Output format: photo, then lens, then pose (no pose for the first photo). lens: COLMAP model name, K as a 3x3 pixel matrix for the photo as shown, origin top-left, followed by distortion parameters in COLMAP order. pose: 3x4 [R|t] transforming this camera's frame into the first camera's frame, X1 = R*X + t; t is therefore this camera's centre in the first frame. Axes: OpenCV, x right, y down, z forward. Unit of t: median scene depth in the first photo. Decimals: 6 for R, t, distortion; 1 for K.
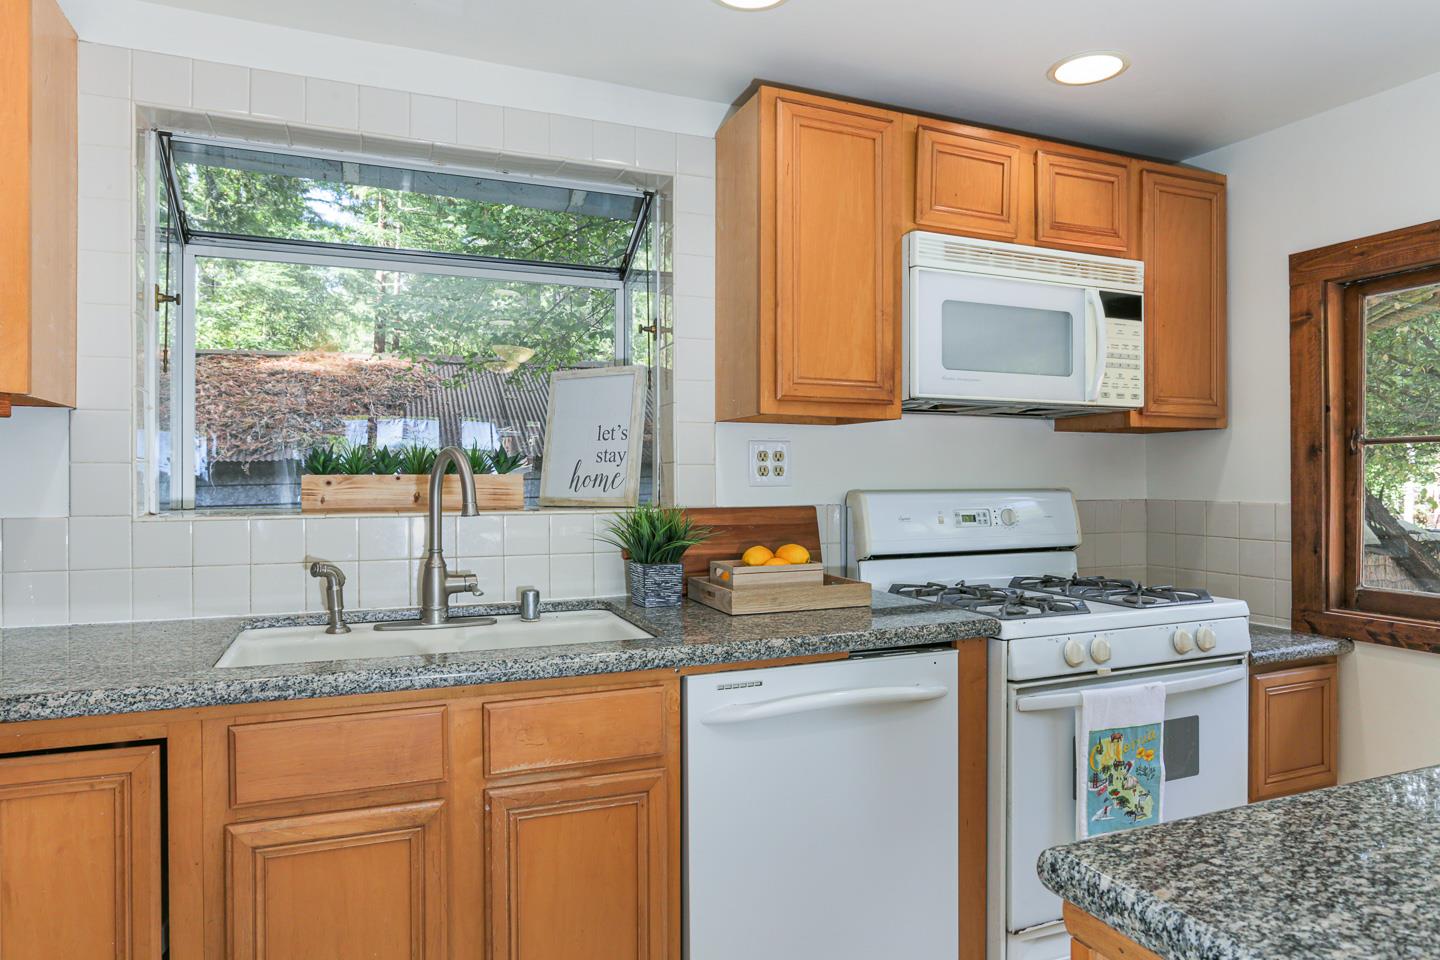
lens RADIAL K [[862.9, 0, 720.0], [0, 862.9, 480.0], [0, 0, 1]] dist [-0.017481, 0.000924]
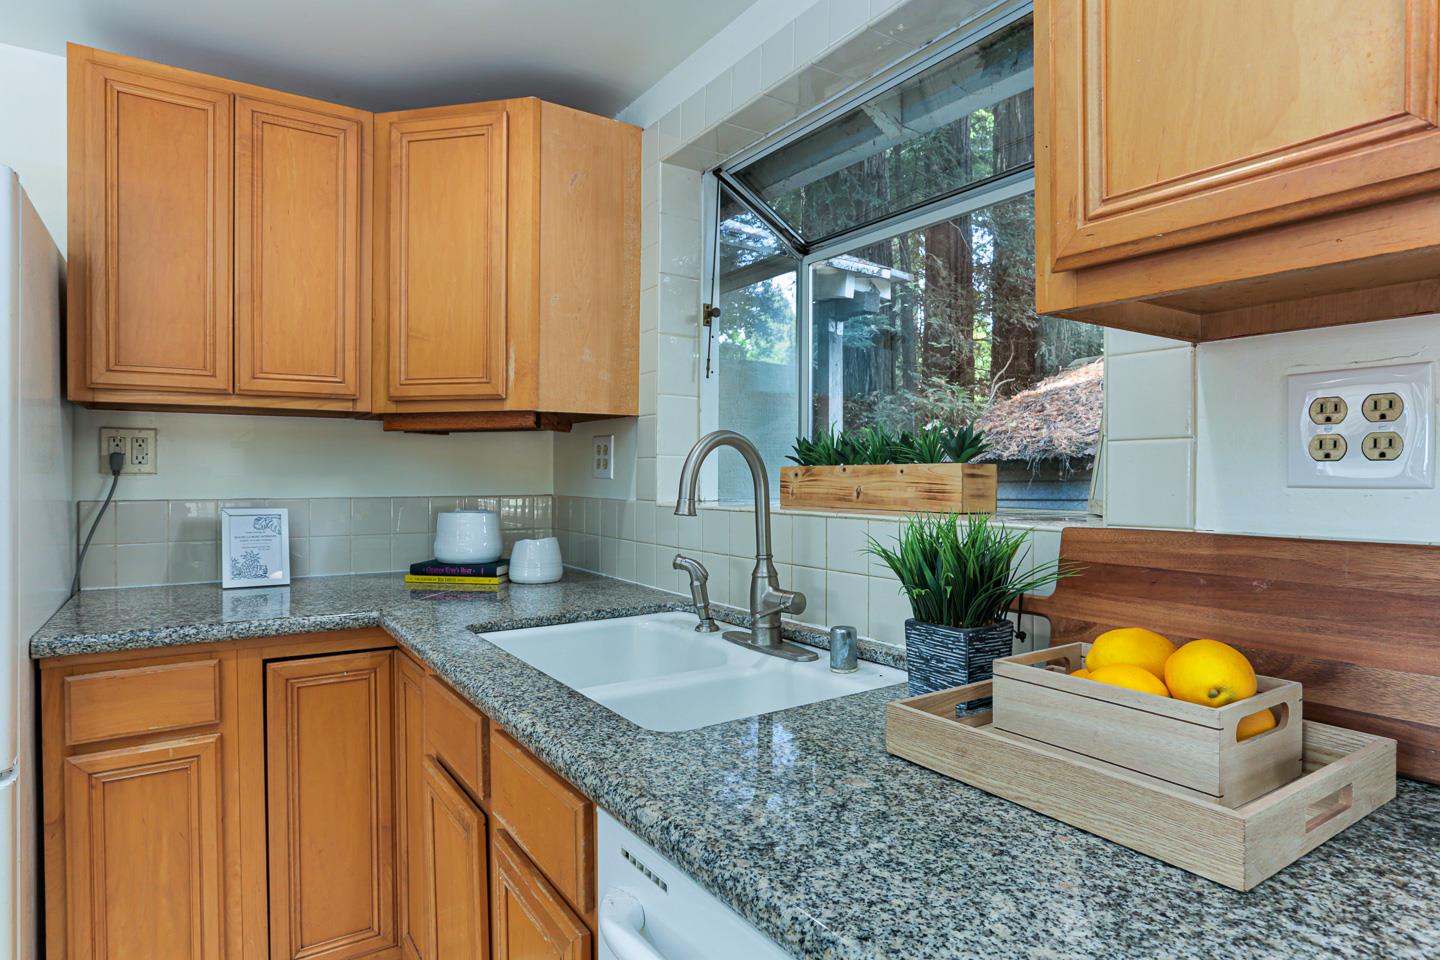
lens RADIAL K [[862.9, 0, 720.0], [0, 862.9, 480.0], [0, 0, 1]] dist [-0.017481, 0.000924]
pose [[0.163169, 0.008824, -0.986559, 0.438036], [0.003708, 0.999947, 0.009557, -0.000506], [0.986591, -0.005218, 0.163127, 0.732743]]
